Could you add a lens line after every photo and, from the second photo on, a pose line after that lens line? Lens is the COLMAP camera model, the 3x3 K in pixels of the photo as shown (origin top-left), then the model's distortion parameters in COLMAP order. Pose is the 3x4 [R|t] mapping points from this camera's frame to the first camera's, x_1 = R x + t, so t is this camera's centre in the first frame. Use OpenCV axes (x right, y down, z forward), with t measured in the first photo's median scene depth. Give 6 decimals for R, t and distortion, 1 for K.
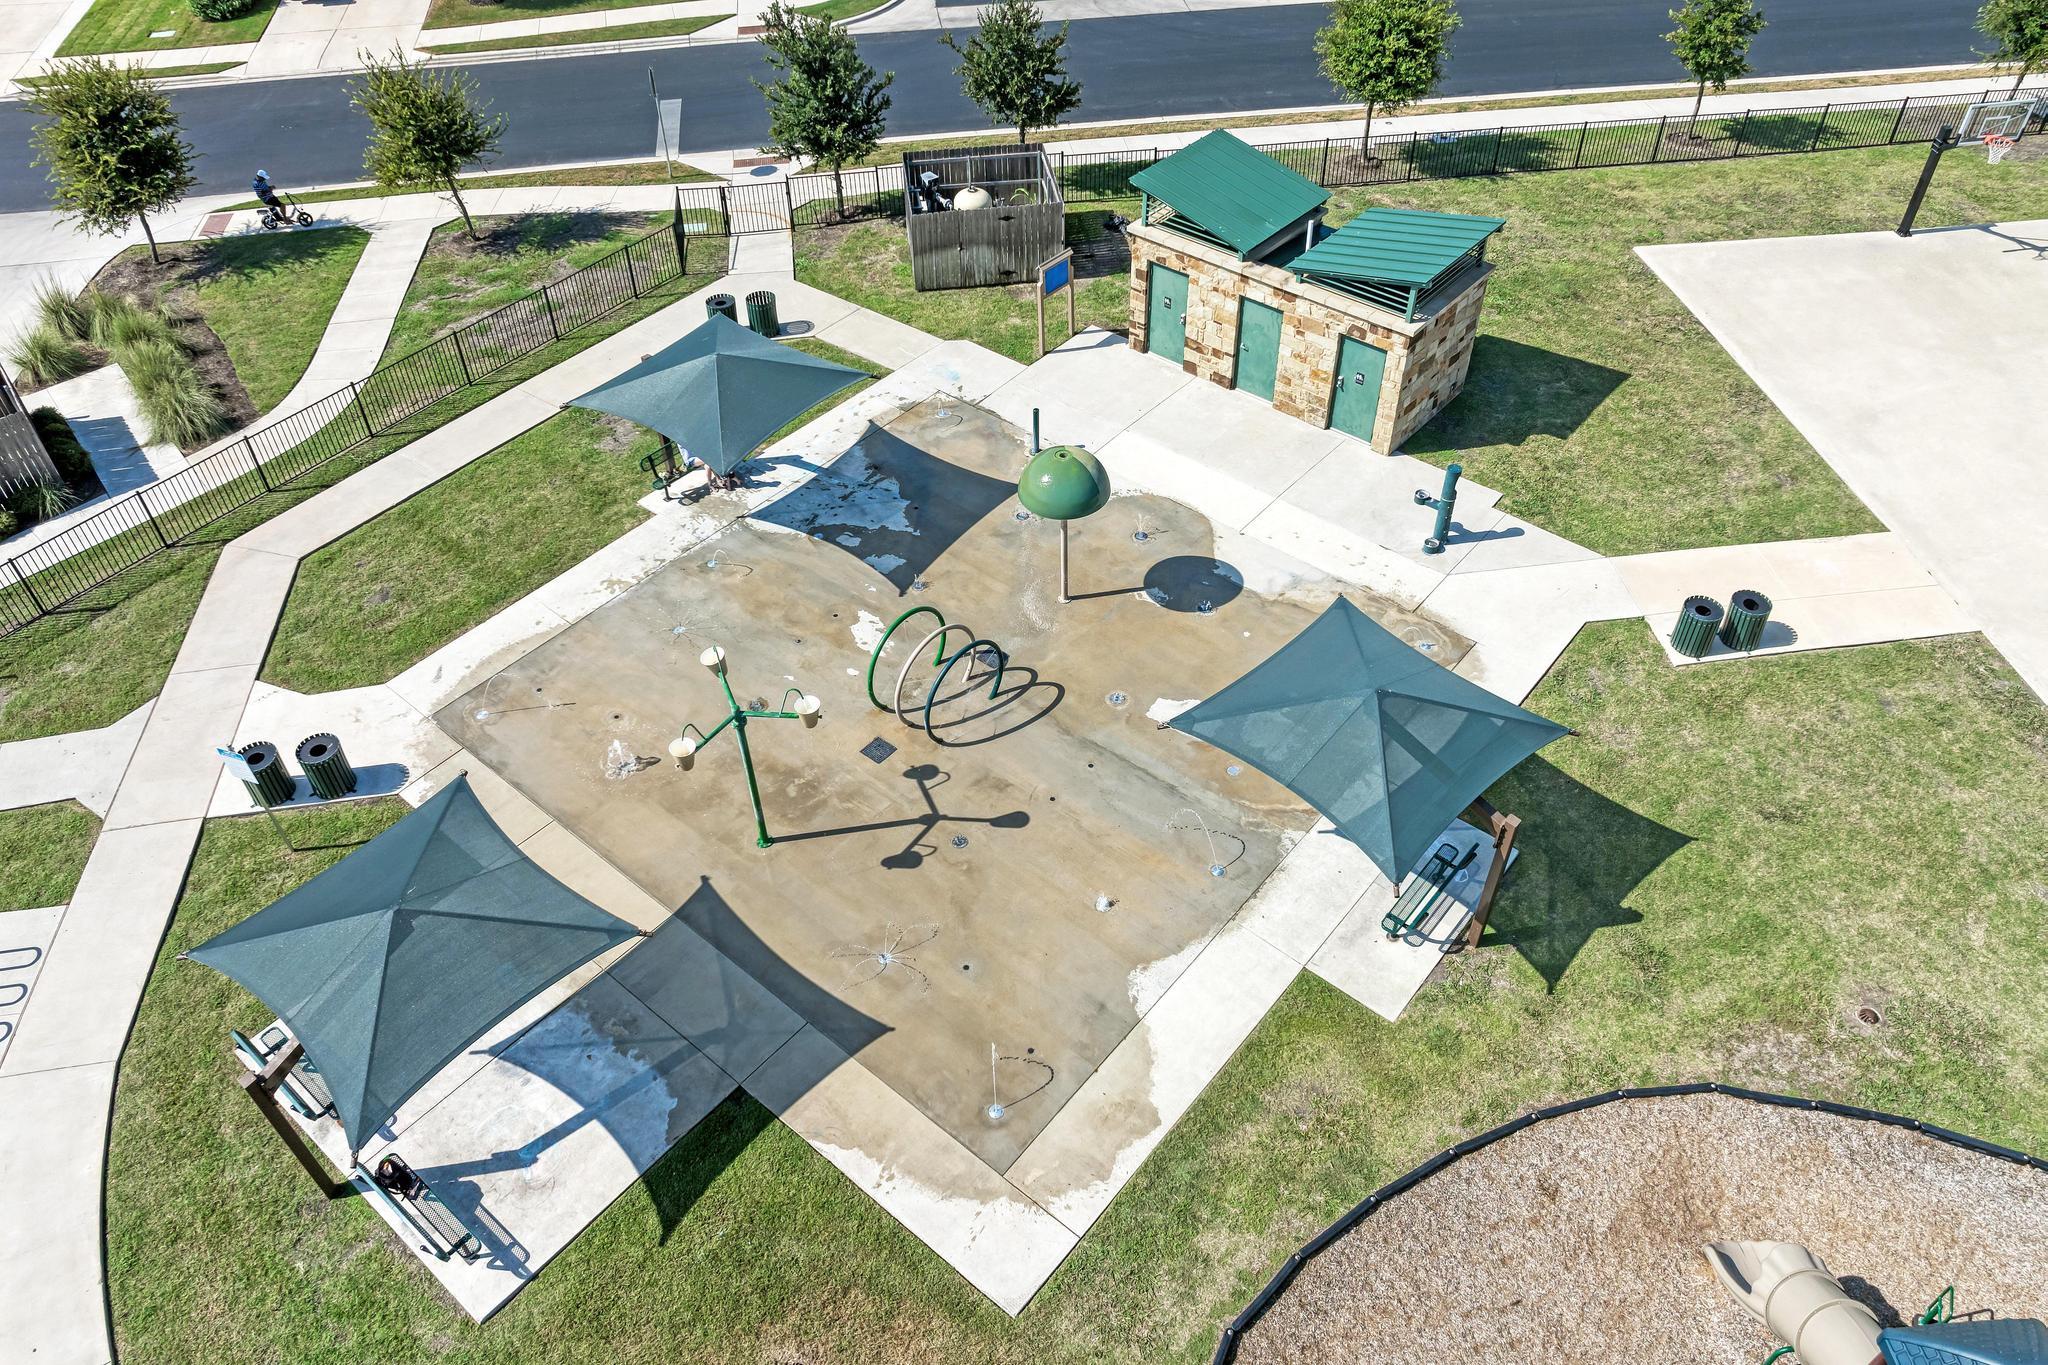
lens RADIAL K [[1421.7, 0, 1045.9], [0, 1421.7, 689.7], [0, 0, 1]] dist [-0.066068, 0.040070]
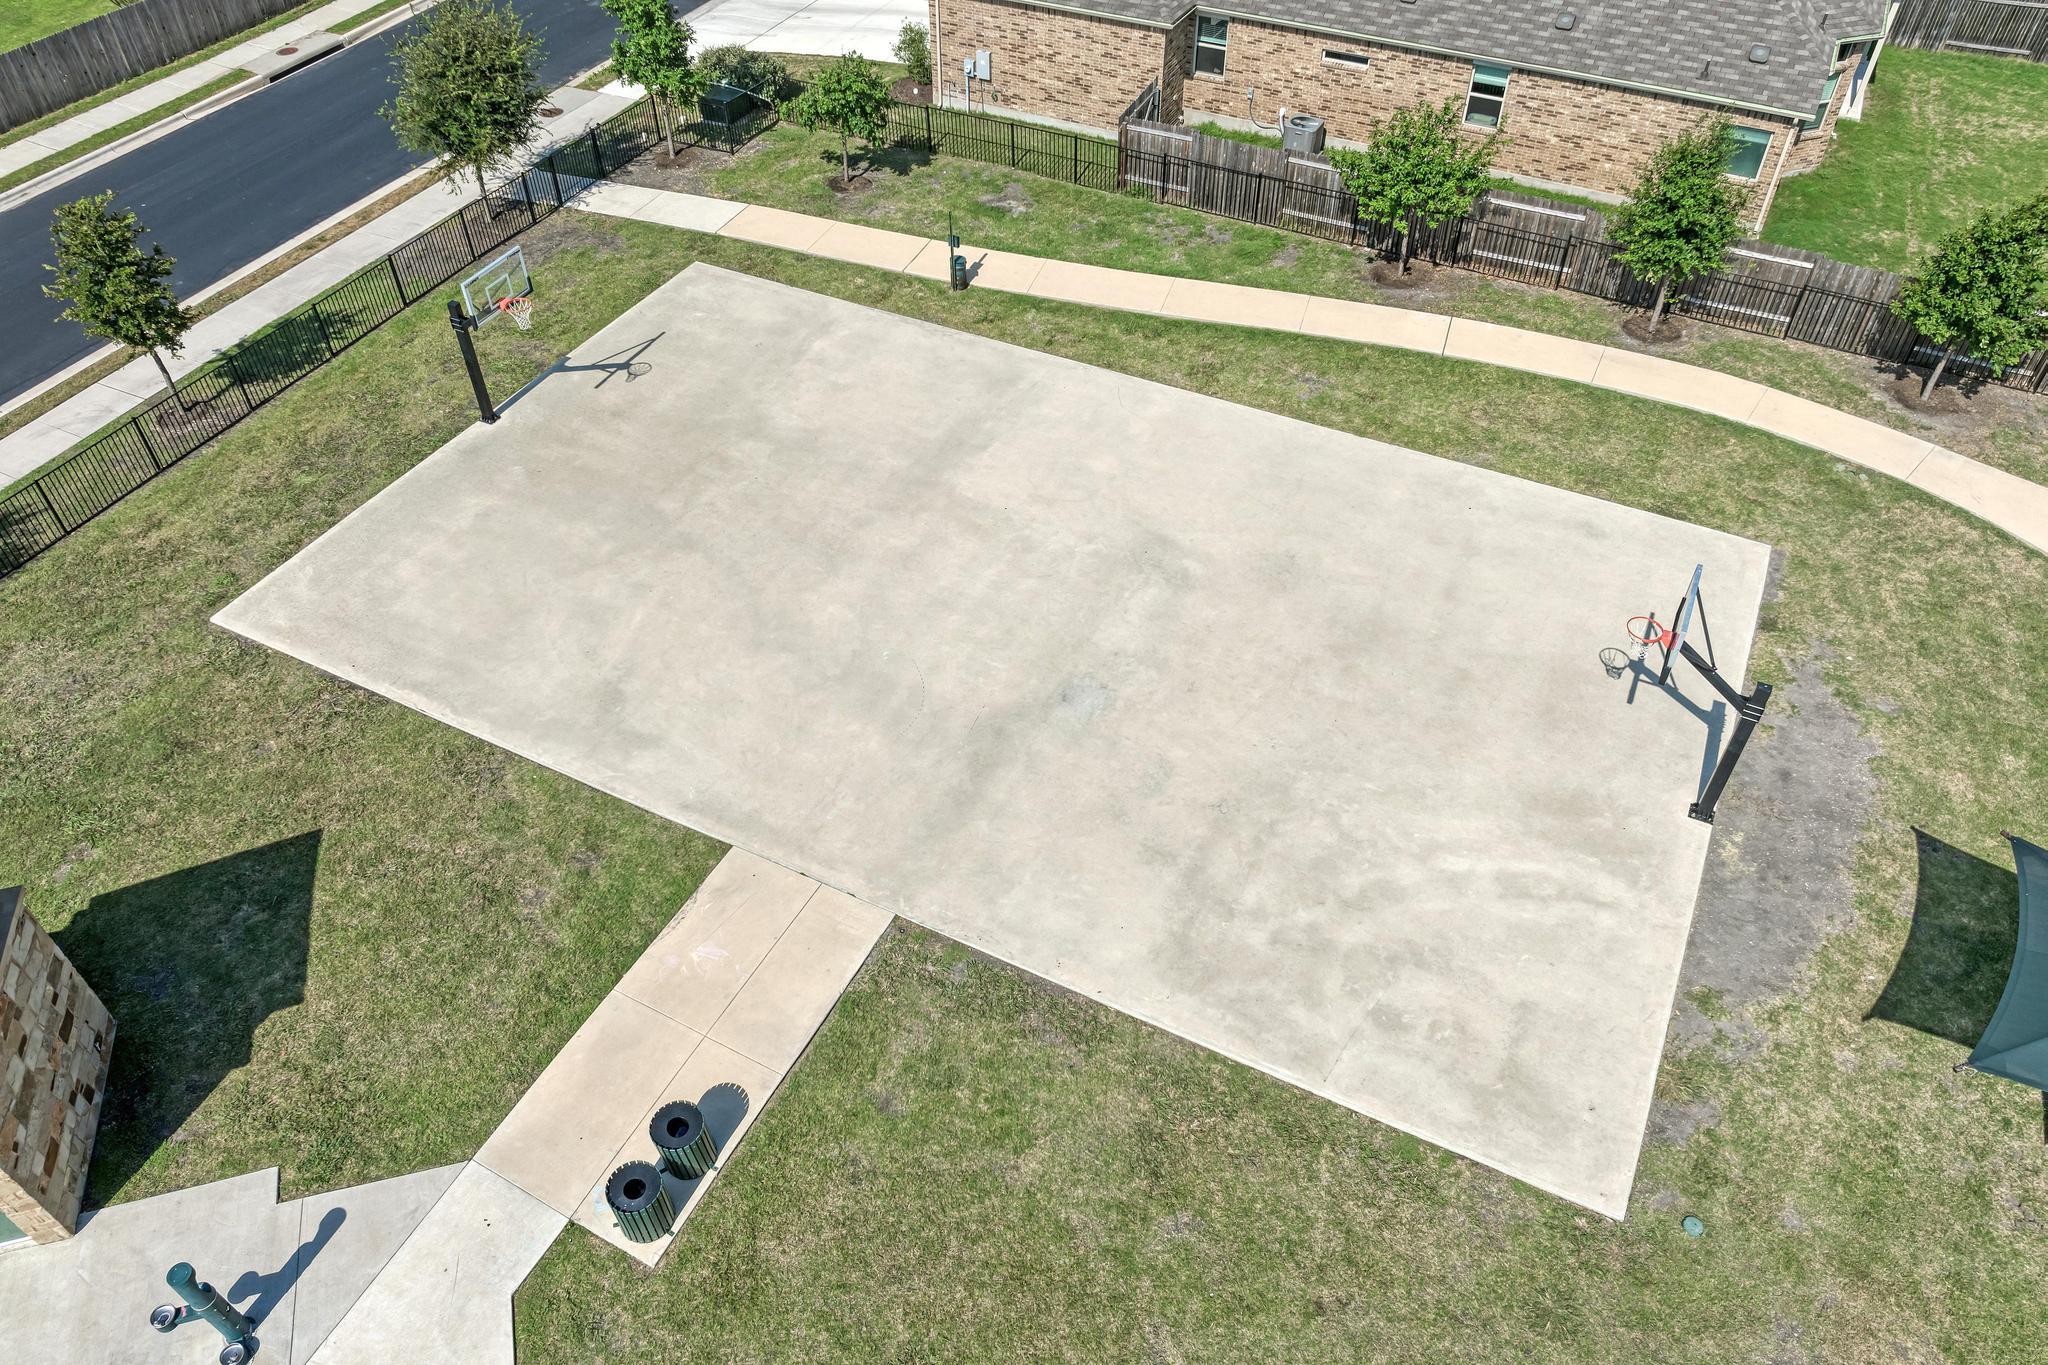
lens RADIAL K [[1421.7, 0, 1023.1], [0, 1421.7, 675.5], [0, 0, 1]] dist [-0.066068, 0.040070]
pose [[0.565558, -0.569552, 0.596451, 0.257788], [0.574936, 0.790796, 0.209975, -0.249227], [-0.591264, 0.224168, 0.774697, 0.239409]]
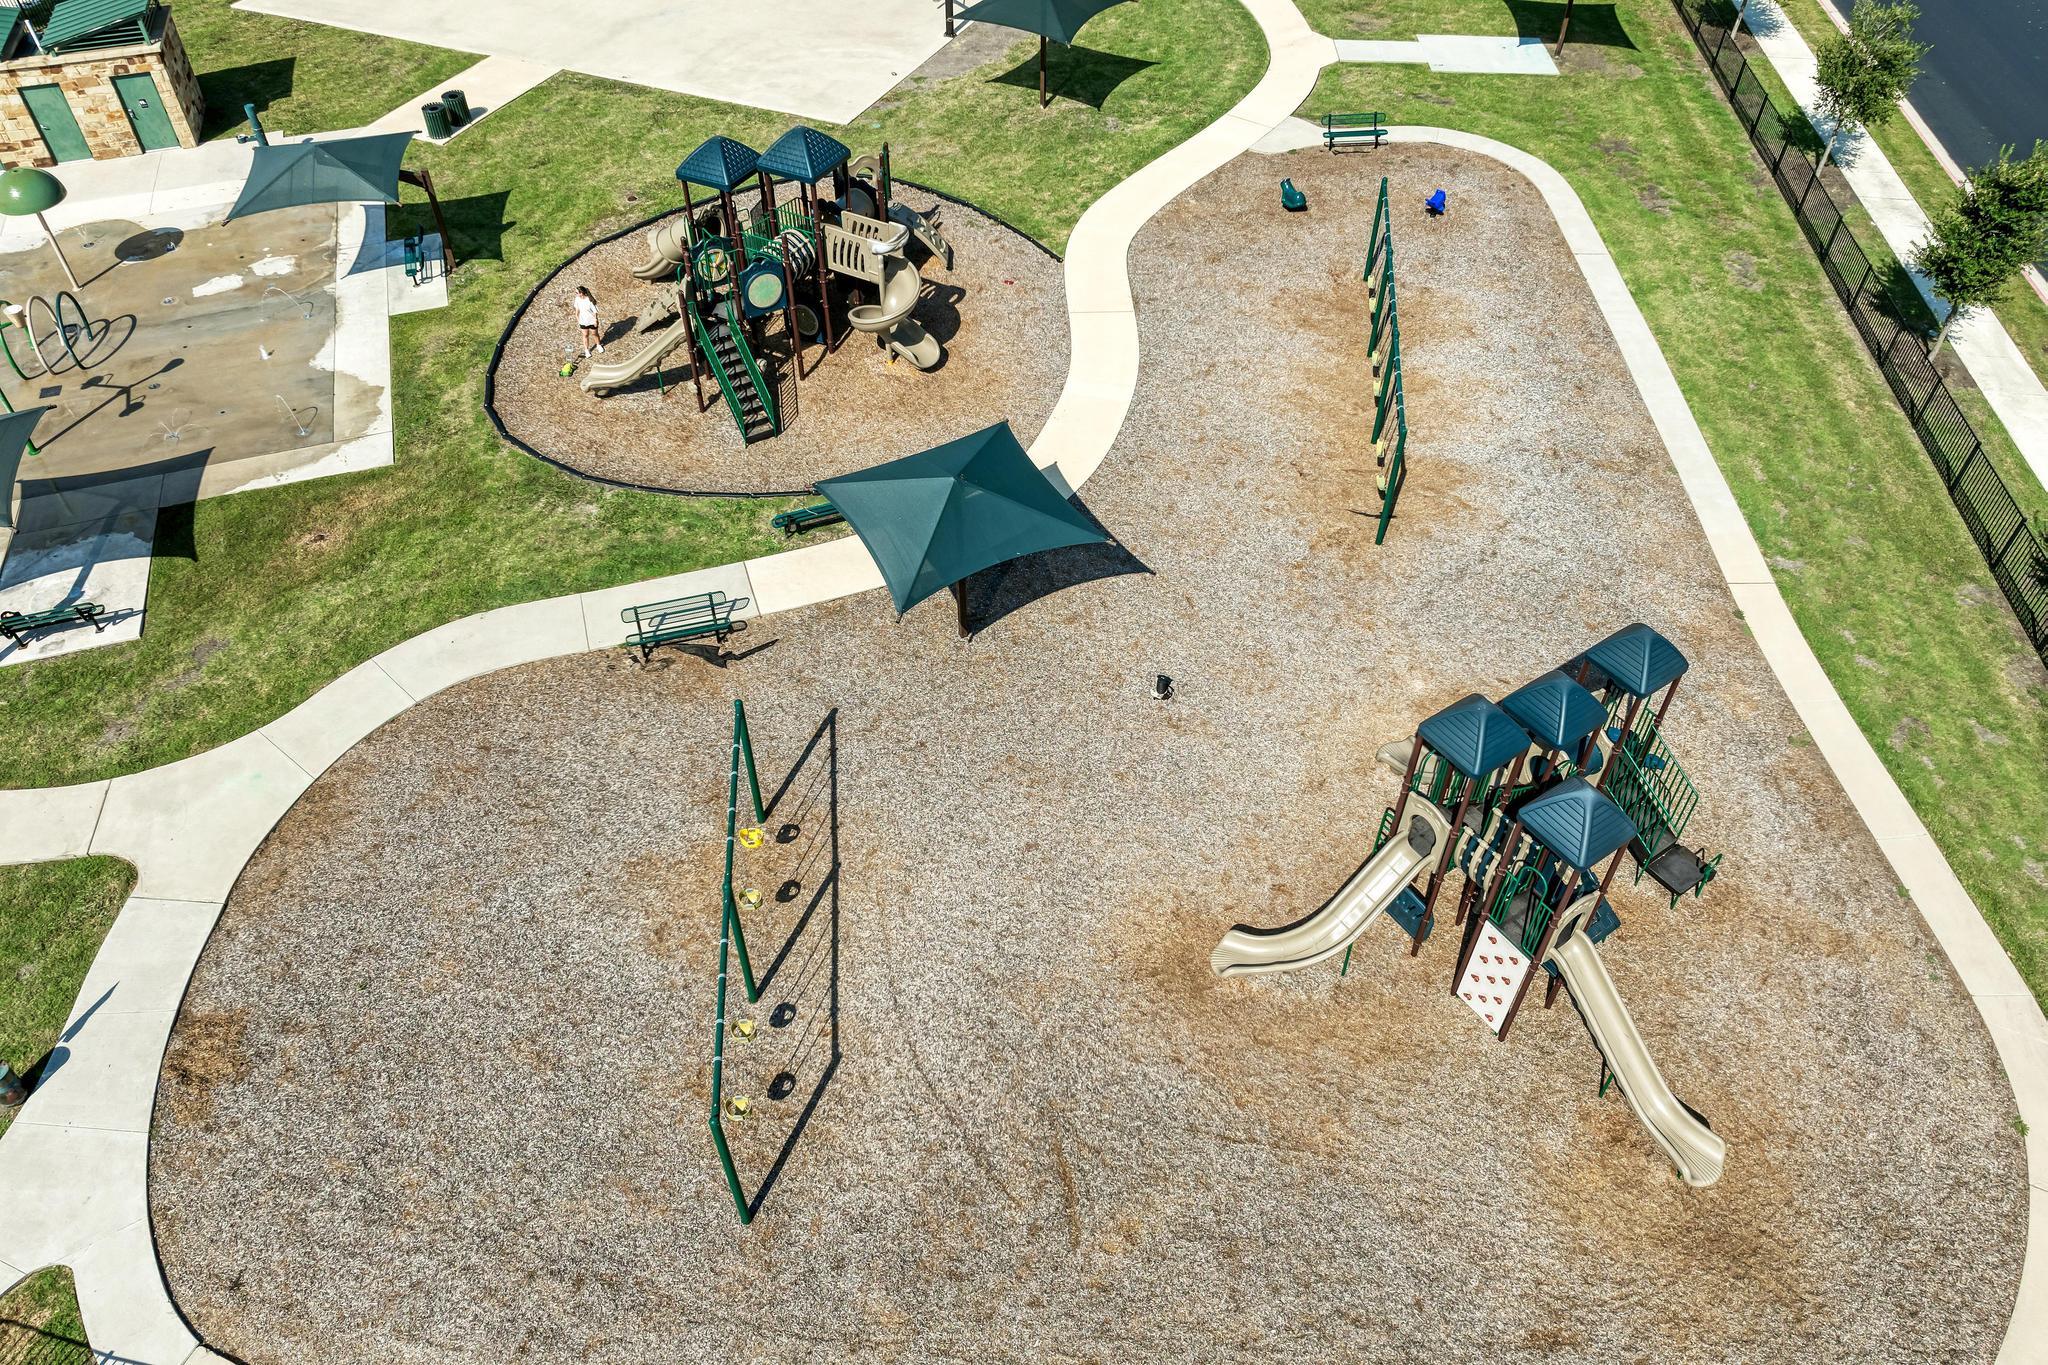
lens RADIAL K [[1421.7, 0, 1020.9], [0, 1421.7, 681.2], [0, 0, 1]] dist [-0.066068, 0.040070]
pose [[0.525886, -0.598703, 0.604151, -0.510551], [0.588392, 0.768993, 0.249890, 0.403724], [-0.614198, 0.224064, 0.756675, -0.486725]]
